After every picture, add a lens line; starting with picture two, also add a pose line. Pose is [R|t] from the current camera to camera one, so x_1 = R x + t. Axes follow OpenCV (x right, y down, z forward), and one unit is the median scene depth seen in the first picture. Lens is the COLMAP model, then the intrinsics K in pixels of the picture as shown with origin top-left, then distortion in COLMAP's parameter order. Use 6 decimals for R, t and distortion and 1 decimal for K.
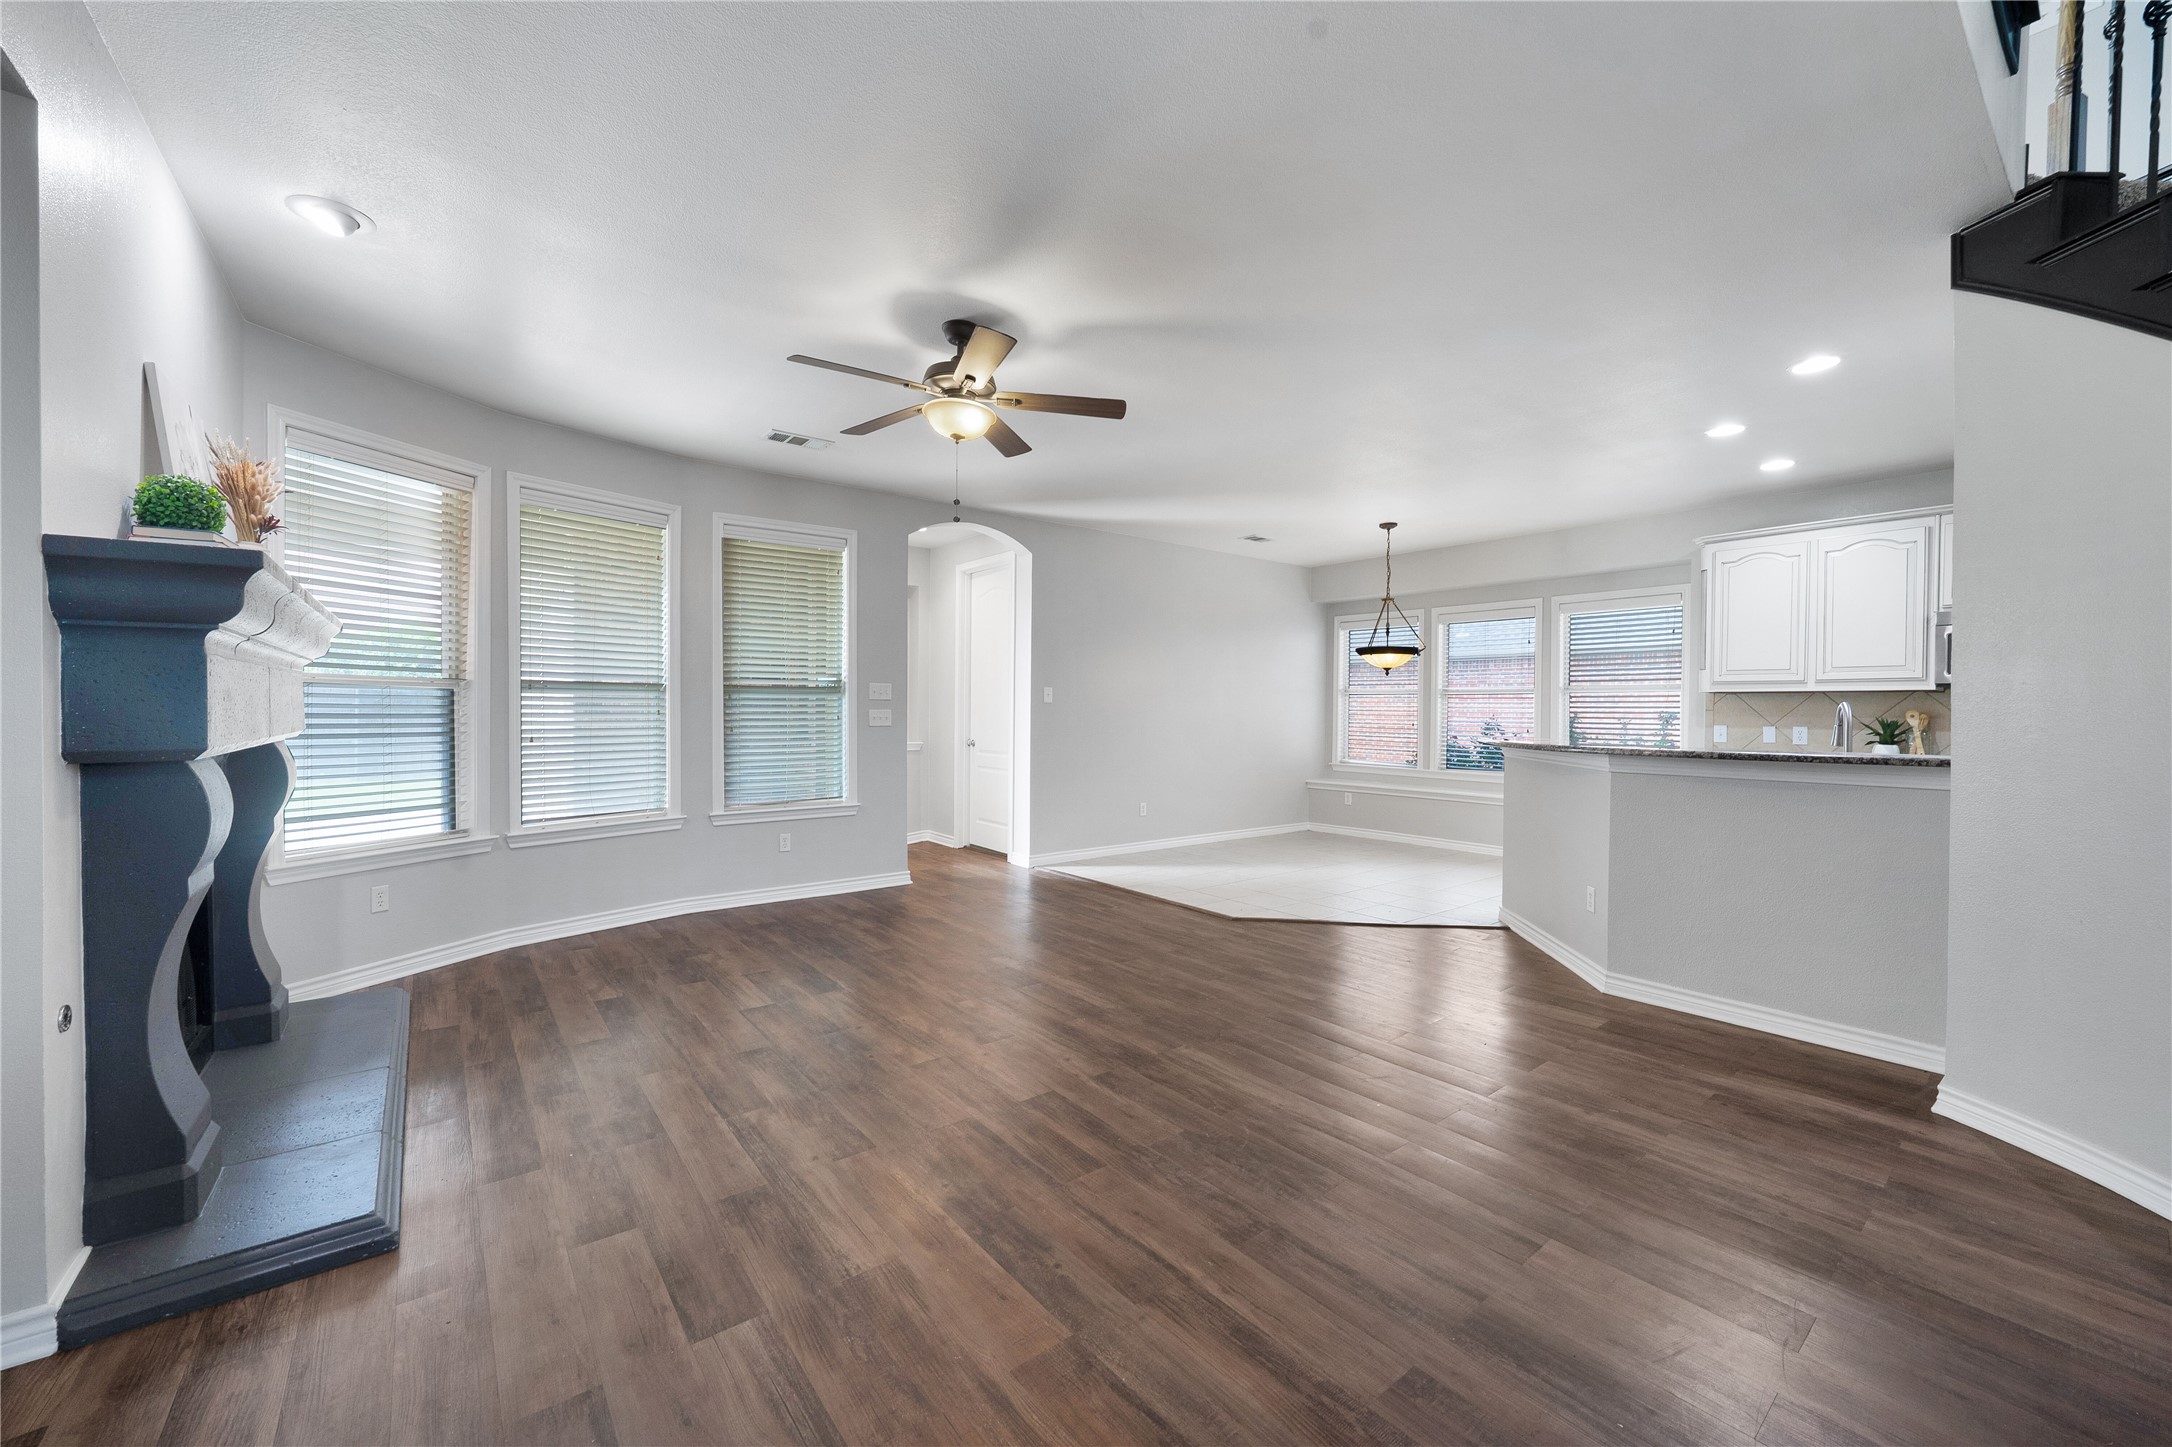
lens RADIAL K [[860.2, 0, 1084.2], [0, 860.2, 723.9], [0, 0, 1]] dist [-0.019497, 0.000490]
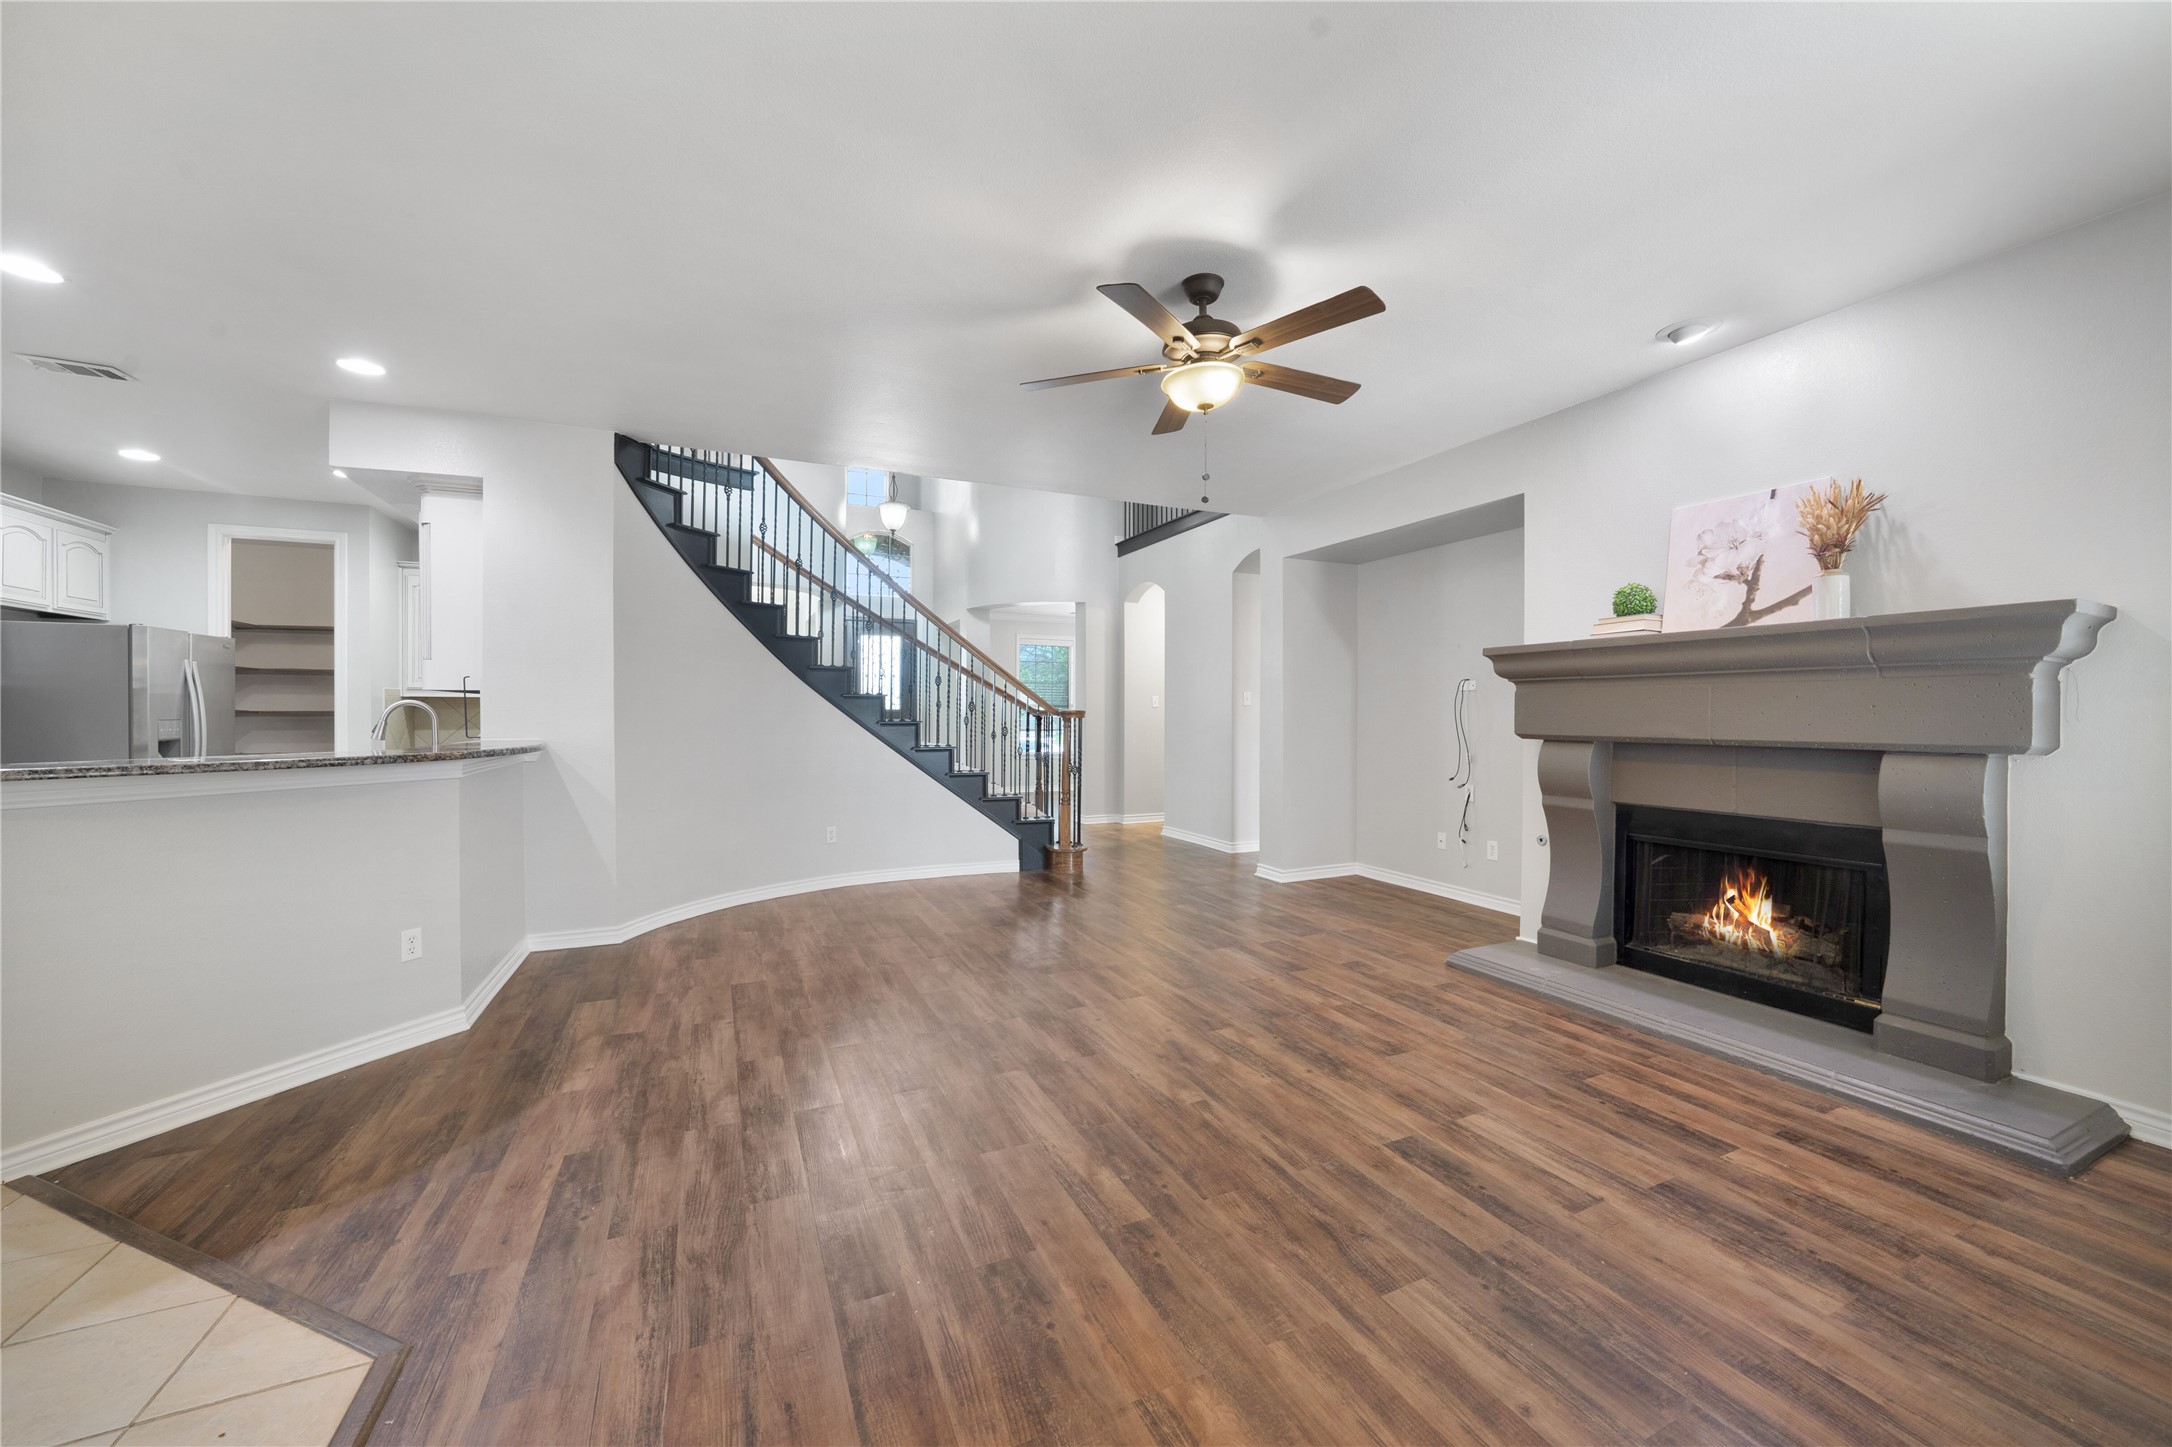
lens RADIAL K [[806.2, 0, 1085.2], [0, 806.2, 721.6], [0, 0, 1]] dist [-0.023387, 0.005340]
pose [[-0.973110, -0.010901, 0.230083, -0.208915], [-0.005368, 0.999682, 0.024659, -0.028155], [-0.230278, 0.022761, -0.972859, 1.738989]]
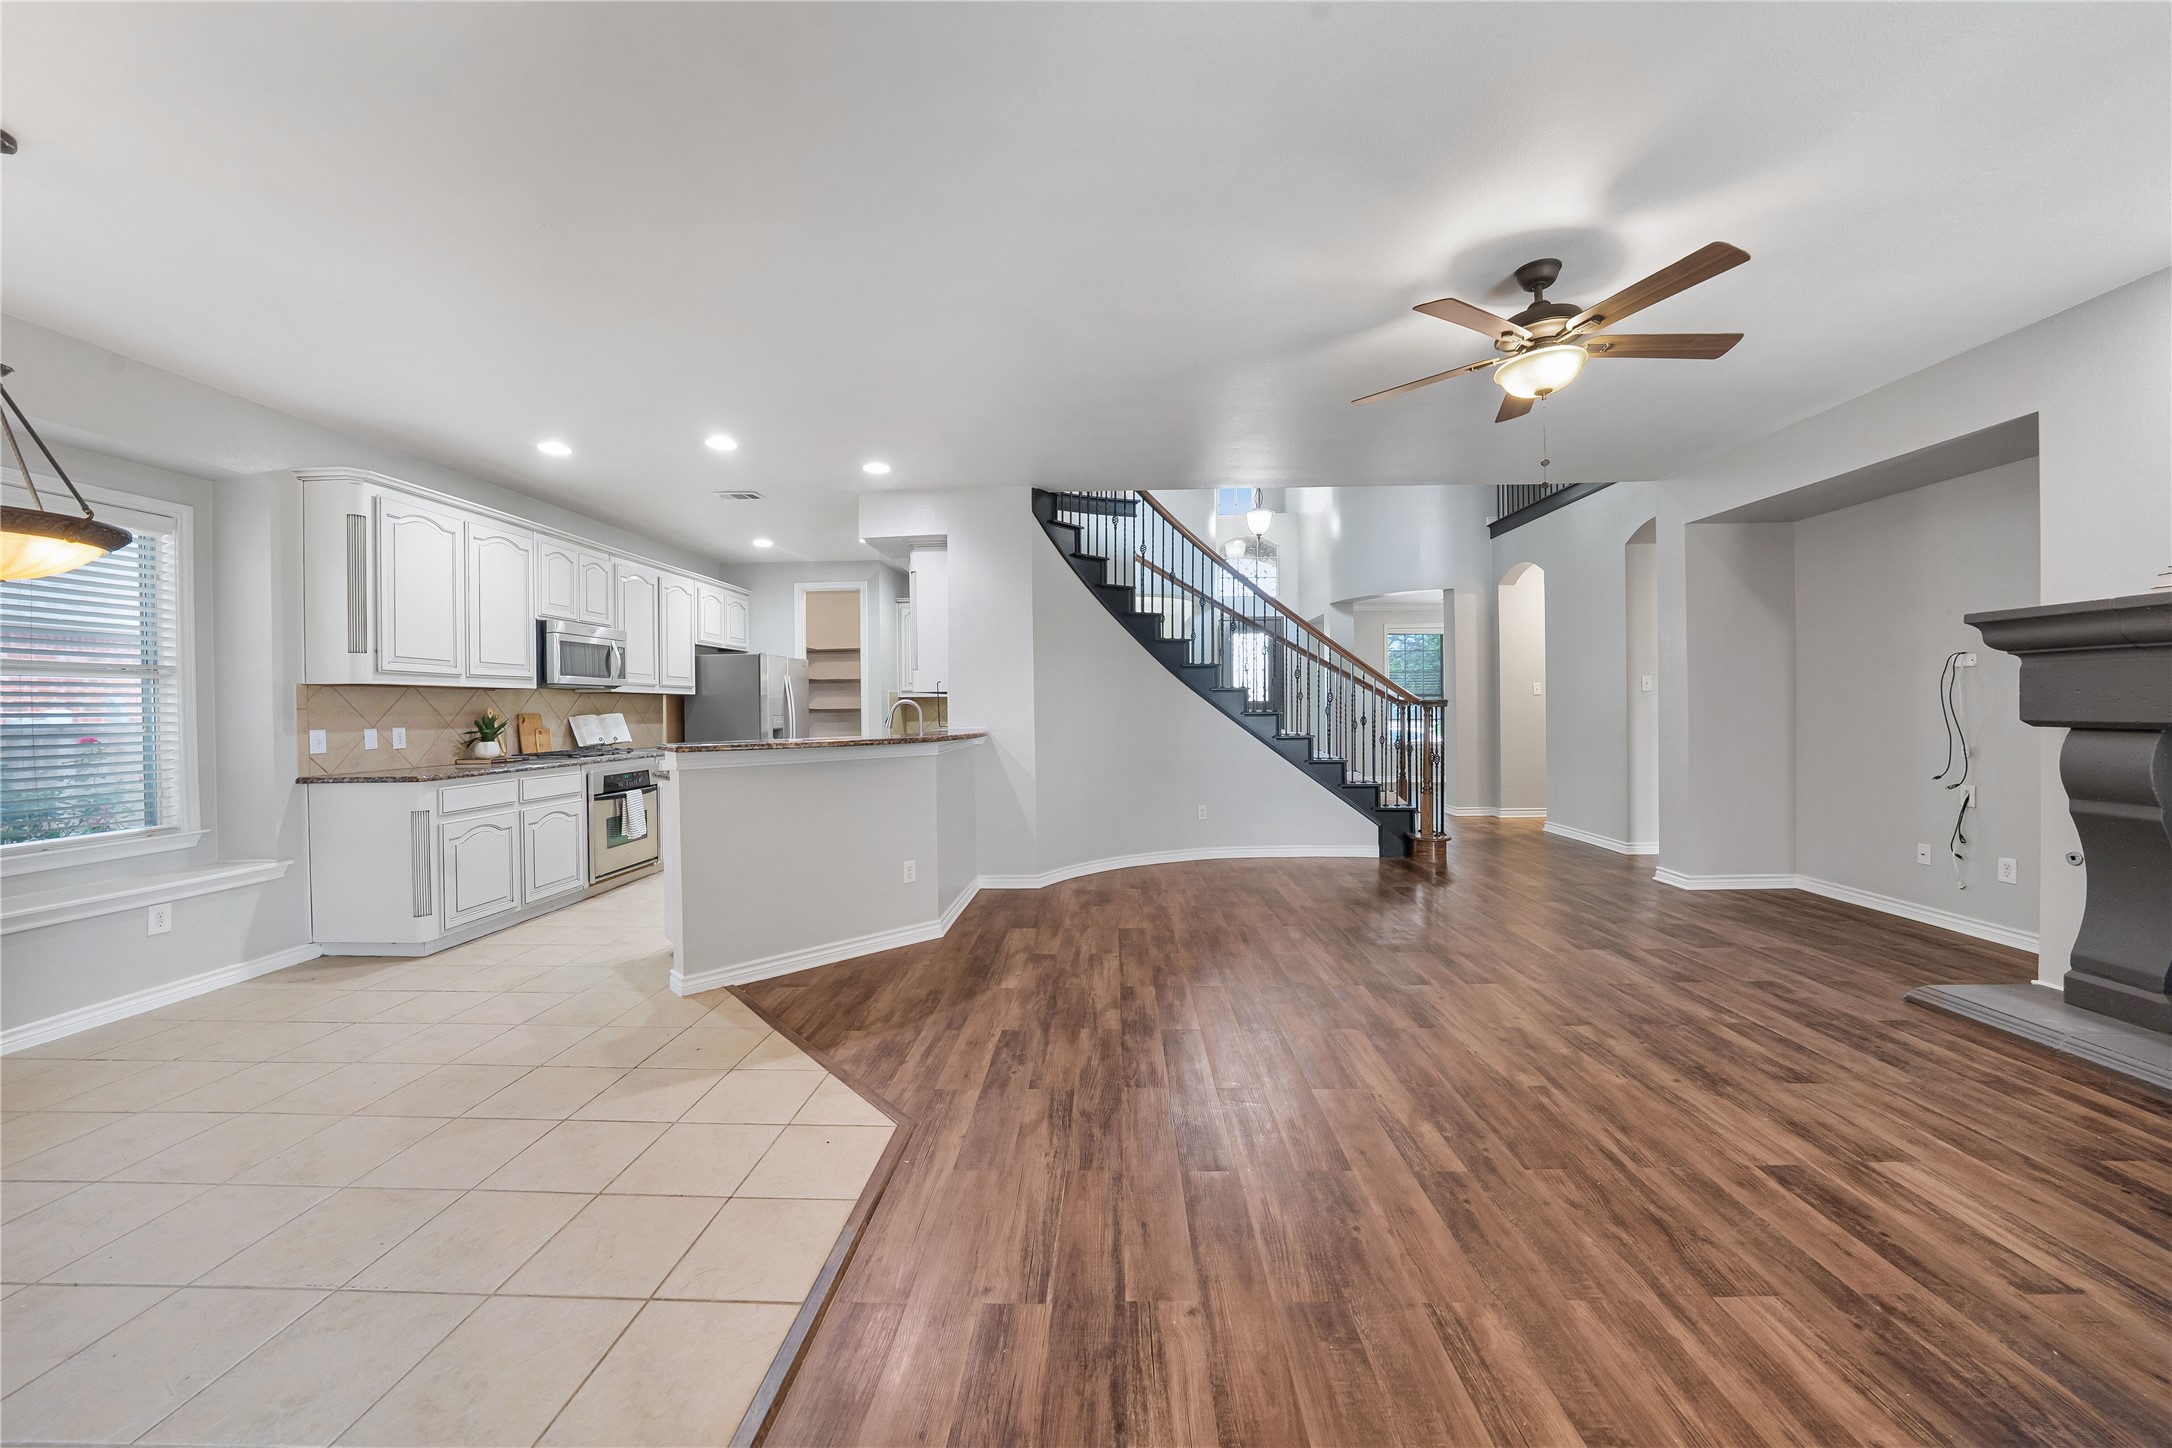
lens RADIAL K [[773.8, 0, 1089.1], [0, 773.8, 719.7], [0, 0, 1]] dist [-0.030232, 0.006534]
pose [[-0.766713, -0.008893, 0.641928, -0.274885], [0.014837, 0.999392, 0.031567, -0.028782], [-0.641818, 0.033727, -0.766115, 1.799912]]
